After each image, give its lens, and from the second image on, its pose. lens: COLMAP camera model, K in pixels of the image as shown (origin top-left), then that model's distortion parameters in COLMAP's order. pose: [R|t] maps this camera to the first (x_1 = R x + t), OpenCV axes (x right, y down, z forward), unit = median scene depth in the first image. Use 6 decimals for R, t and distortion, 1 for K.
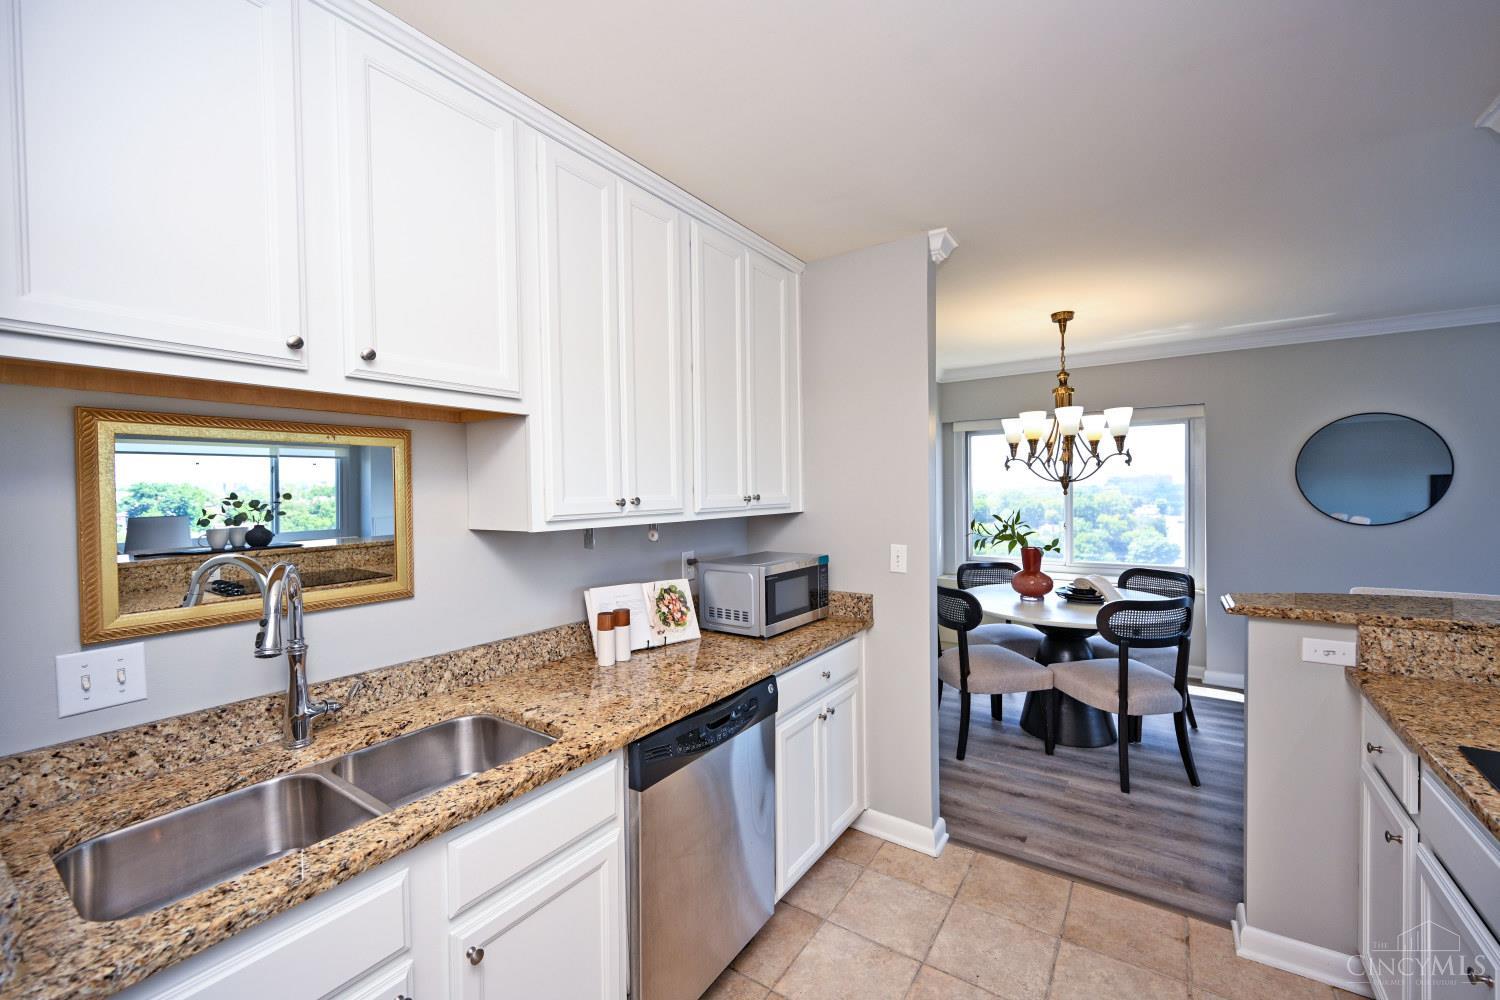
lens RADIAL K [[595.9, 0, 752.1], [0, 595.9, 500.9], [0, 0, 1]] dist [0.002302, 0.000086]
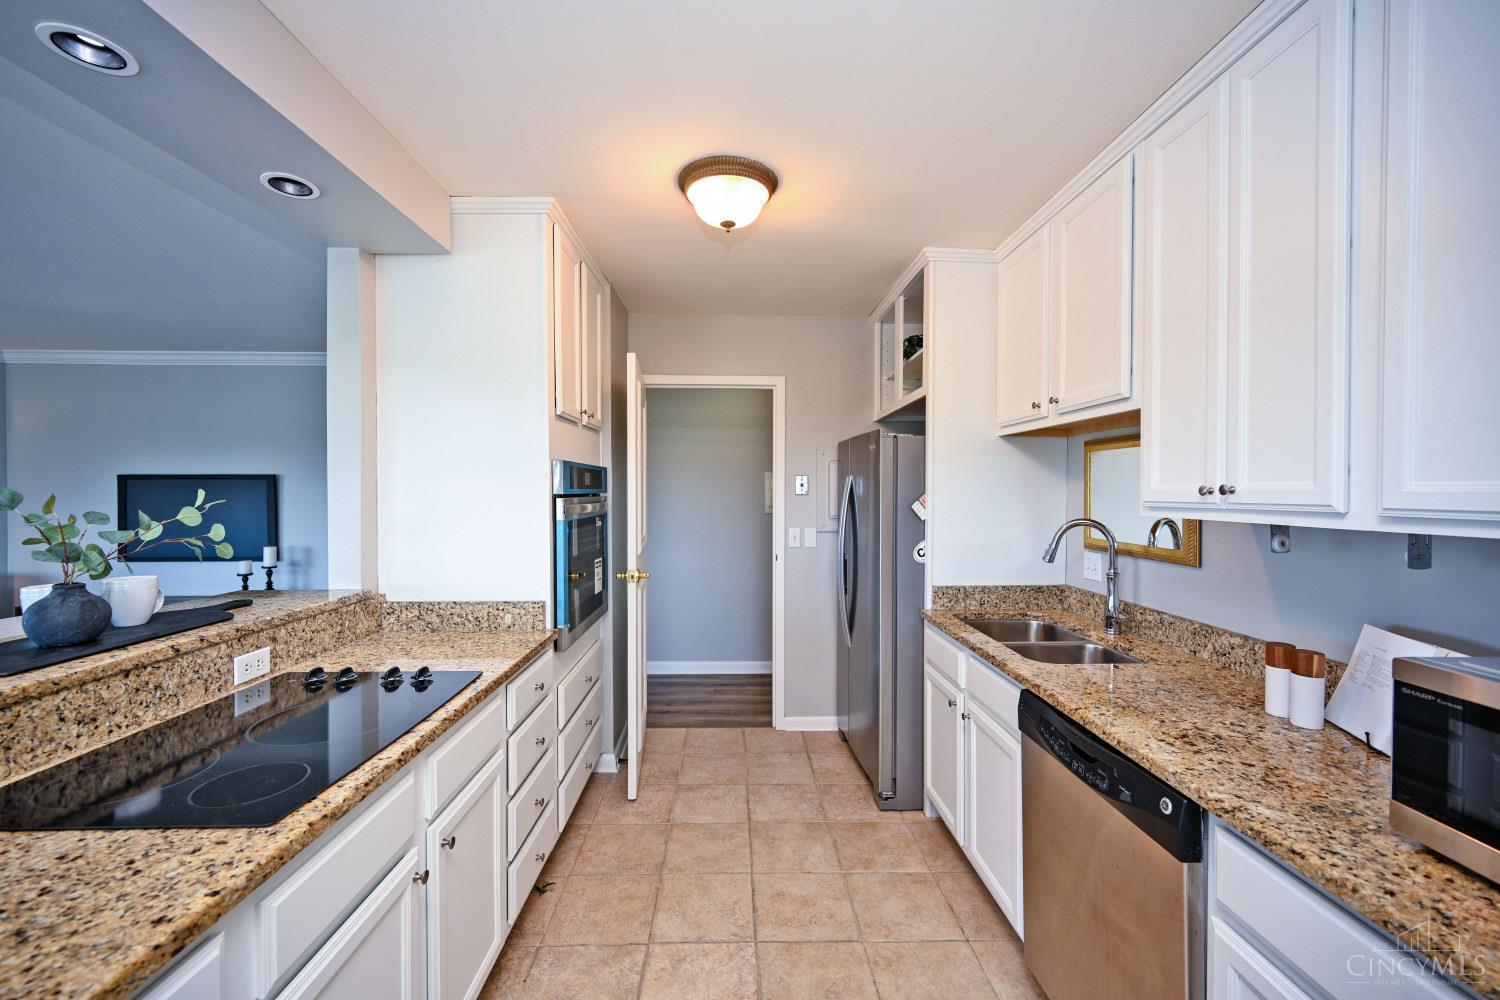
lens RADIAL K [[604.2, 0, 744.3], [0, 604.2, 497.9], [0, 0, 1]] dist [-0.000714, 0.000069]
pose [[-0.814101, 0.022280, -0.580296, 0.750105], [0.002805, 0.999403, 0.034435, -0.017717], [0.580717, 0.026406, -0.813677, 1.284104]]
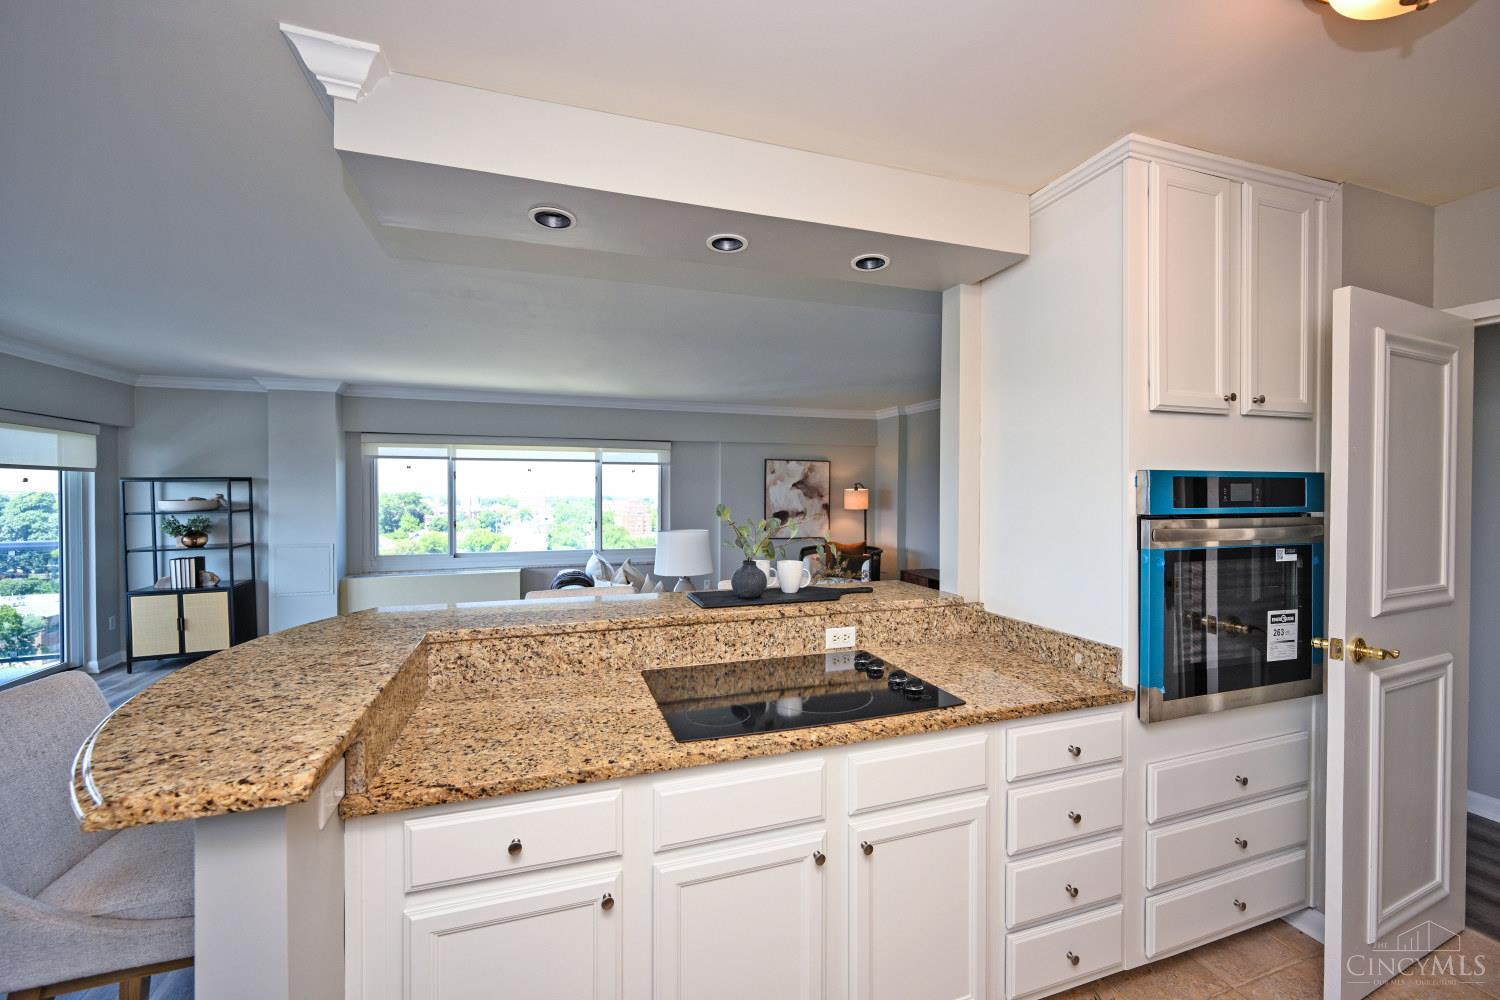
lens RADIAL K [[595.9, 0, 752.1], [0, 595.9, 500.9], [0, 0, 1]] dist [0.002302, 0.000086]
pose [[-0.796909, 0.003514, 0.604090, 0.278595], [0.020757, 0.999552, 0.021567, -0.037156], [-0.603743, 0.029726, -0.796624, 1.171345]]
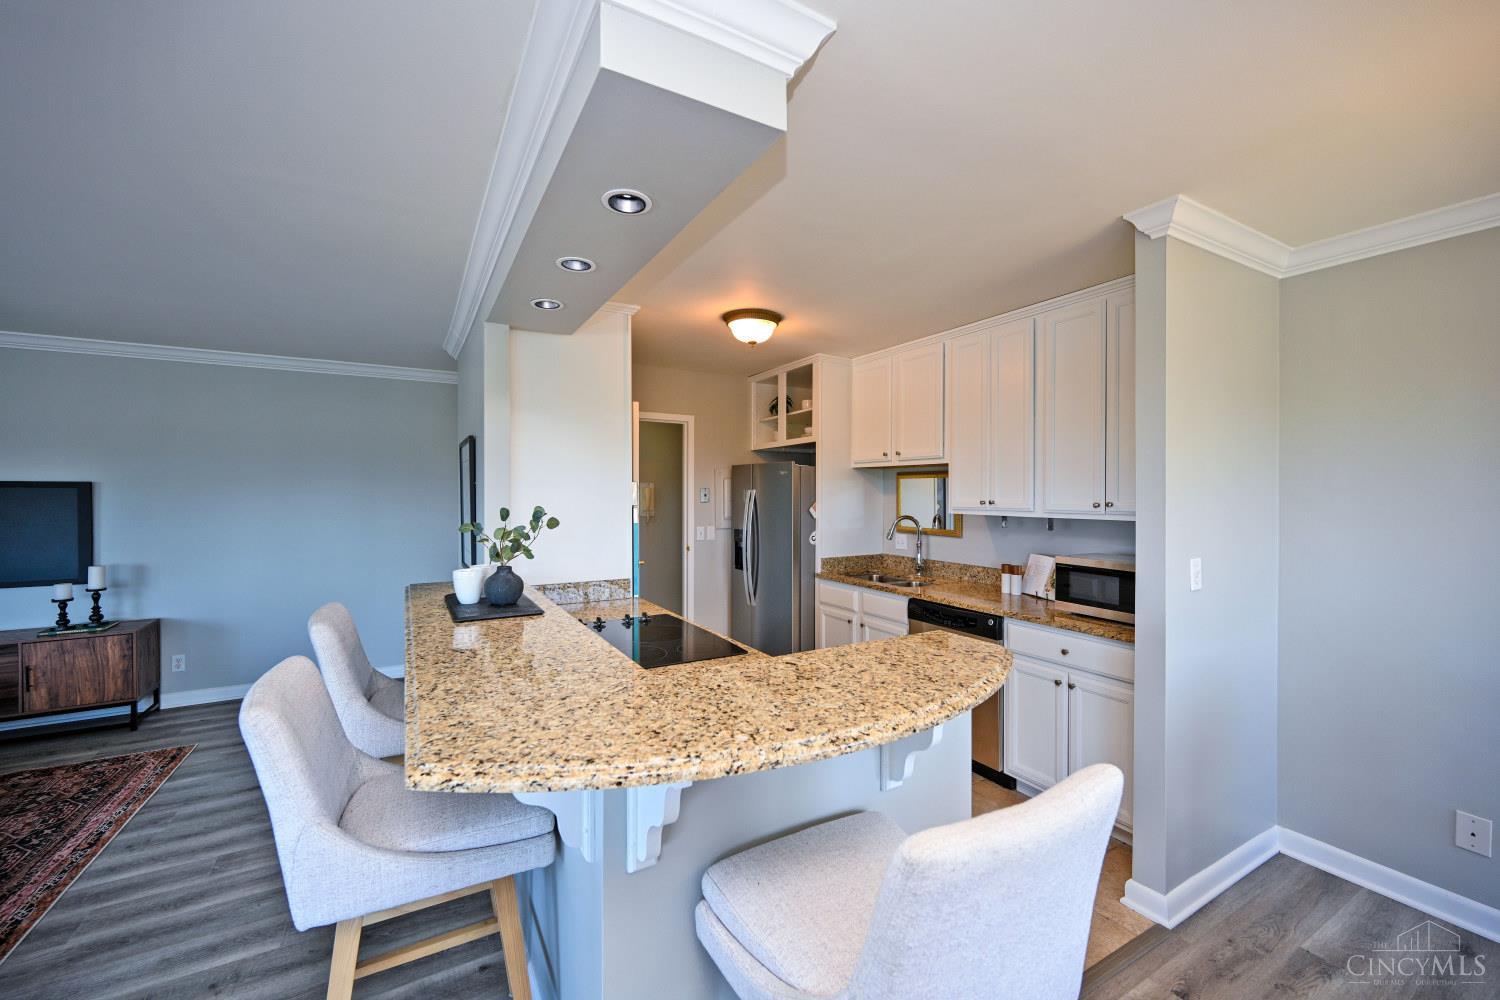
lens RADIAL K [[605.5, 0, 758.3], [0, 605.5, 497.9], [0, 0, 1]] dist [0.001887, 0.000113]
pose [[-0.429047, 0.022106, -0.903012, 1.816944], [-0.009273, 0.999540, 0.028875, -0.060938], [0.903235, 0.020763, -0.428645, 1.165821]]
